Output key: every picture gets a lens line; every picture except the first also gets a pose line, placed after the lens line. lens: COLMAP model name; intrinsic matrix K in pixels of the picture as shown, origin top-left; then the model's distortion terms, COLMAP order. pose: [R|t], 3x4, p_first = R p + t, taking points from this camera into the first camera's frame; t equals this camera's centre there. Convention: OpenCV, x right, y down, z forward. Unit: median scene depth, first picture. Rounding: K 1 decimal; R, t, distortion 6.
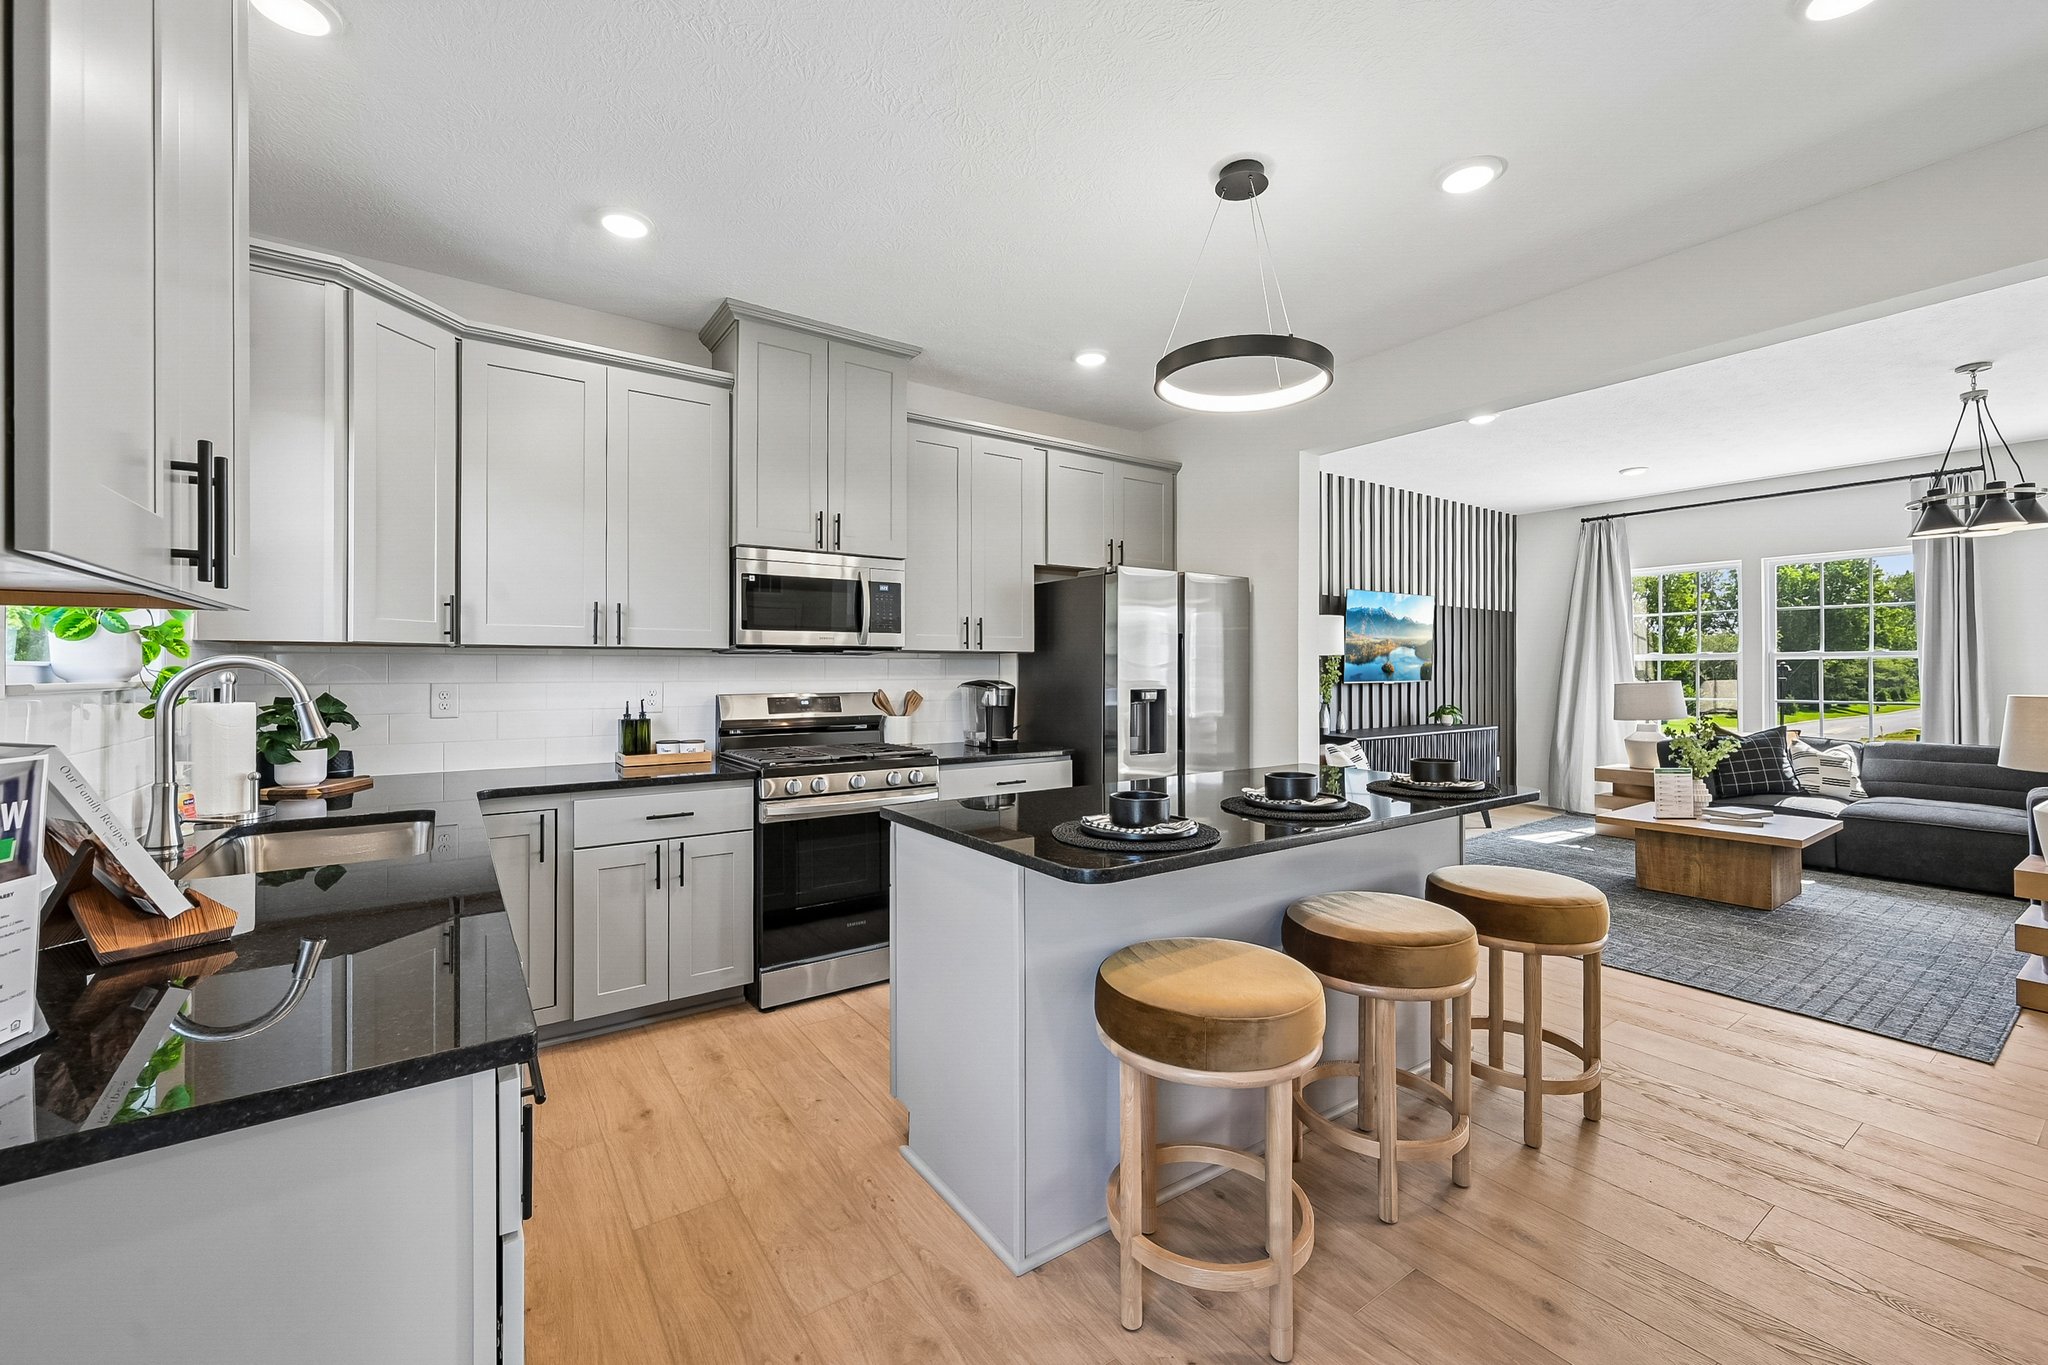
lens RADIAL K [[829.9, 0, 1030.0], [0, 829.9, 672.0], [0, 0, 1]] dist [0.003052, 0.000186]
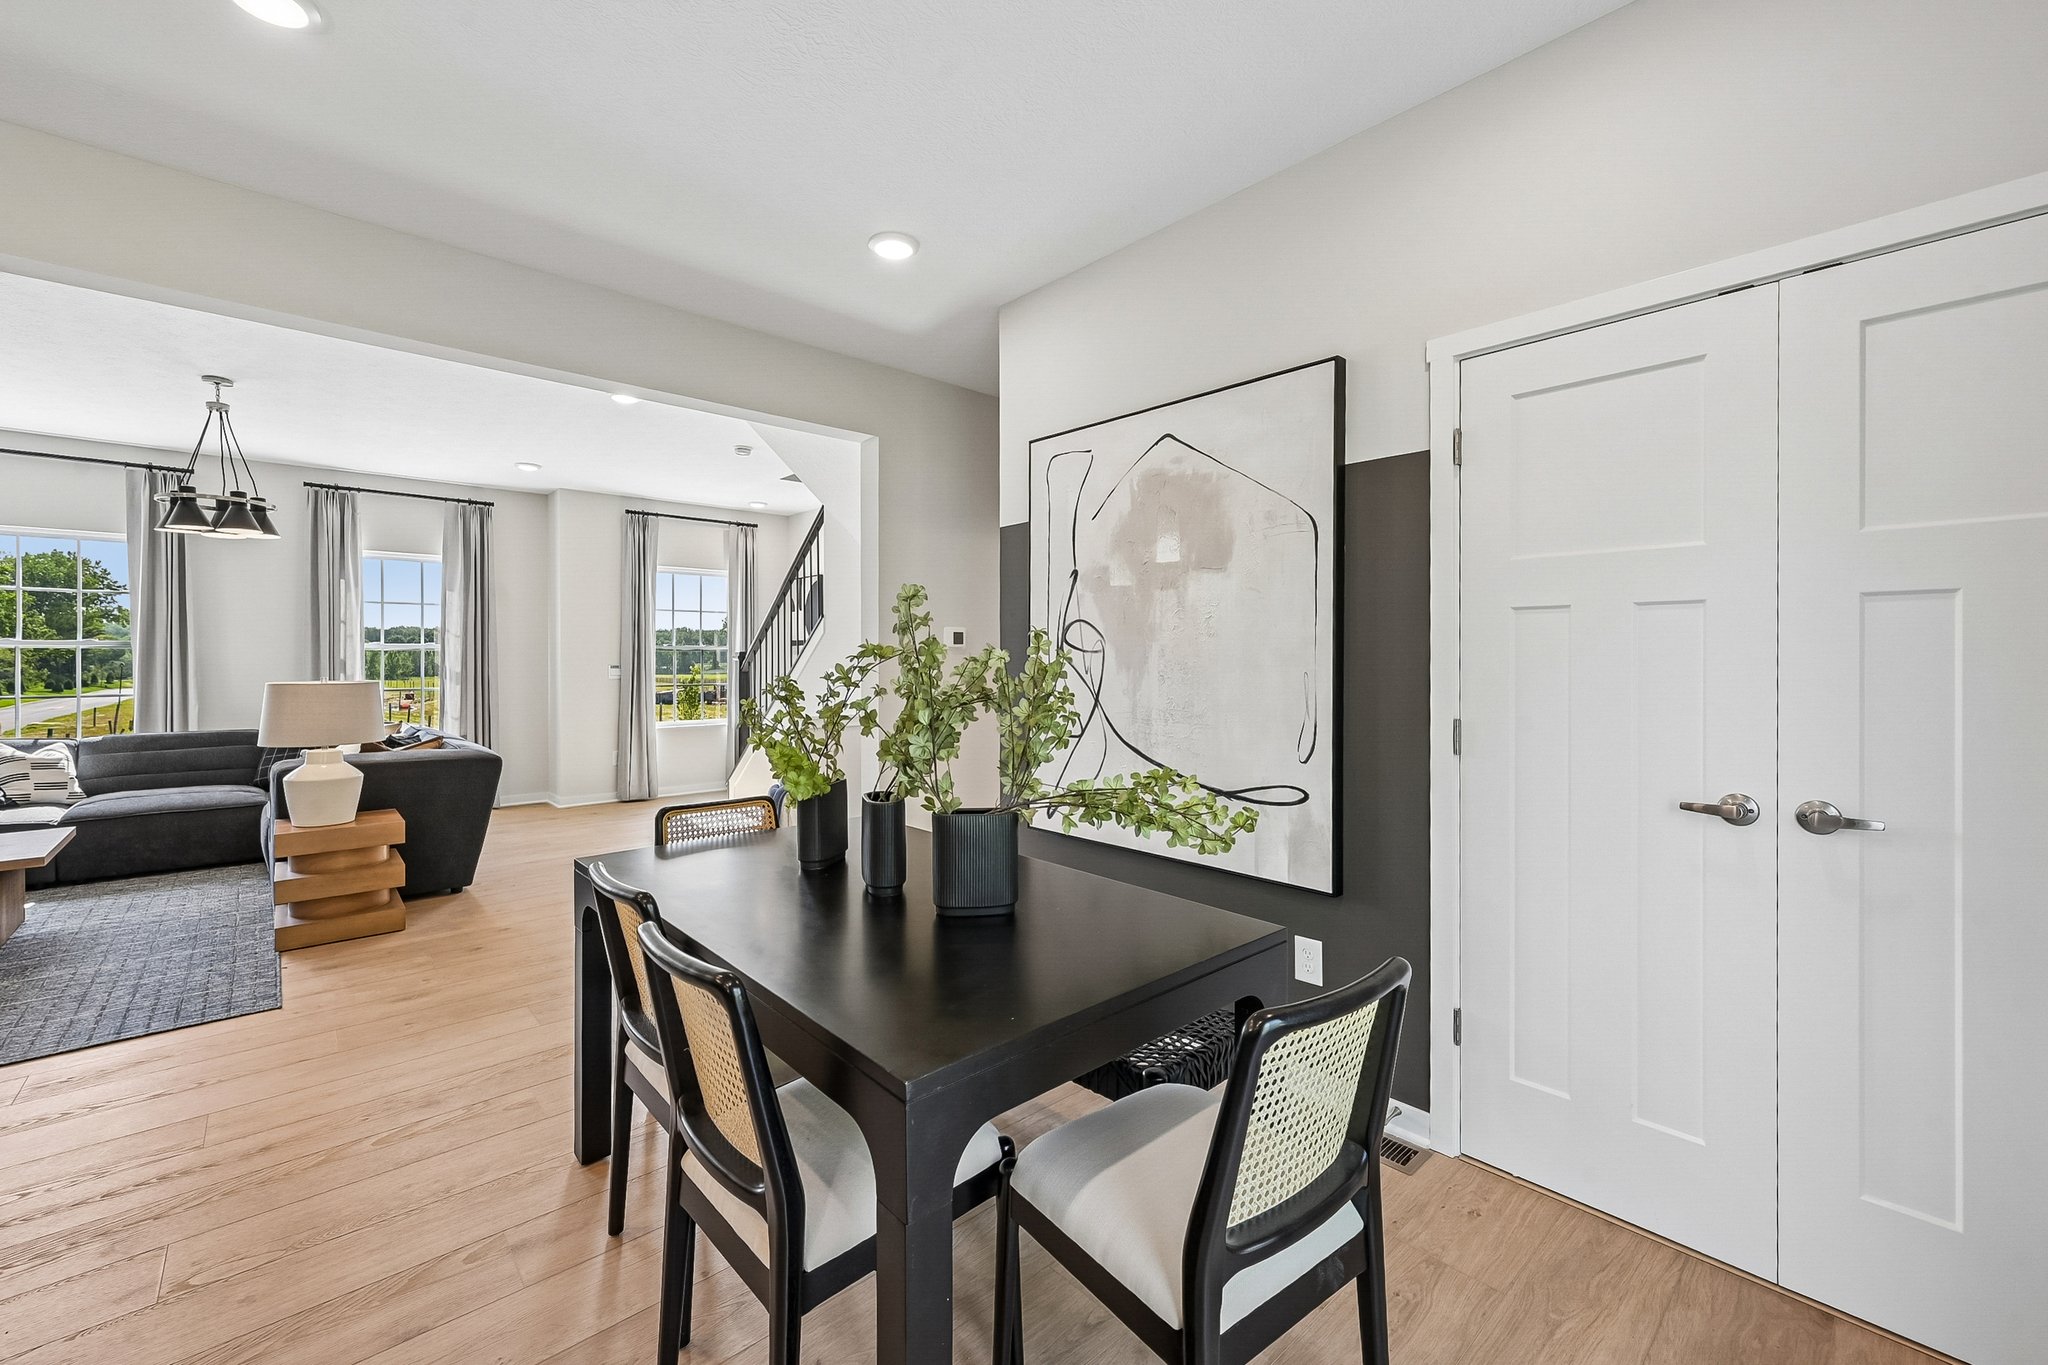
lens RADIAL K [[829.9, 0, 1027.5], [0, 829.9, 667.2], [0, 0, 1]] dist [0.003052, 0.000186]
pose [[-0.136008, -0.005489, 0.990693, -0.081609], [0.001276, 0.999983, 0.005715, 0.000962], [-0.990707, 0.002041, -0.135999, 0.110331]]
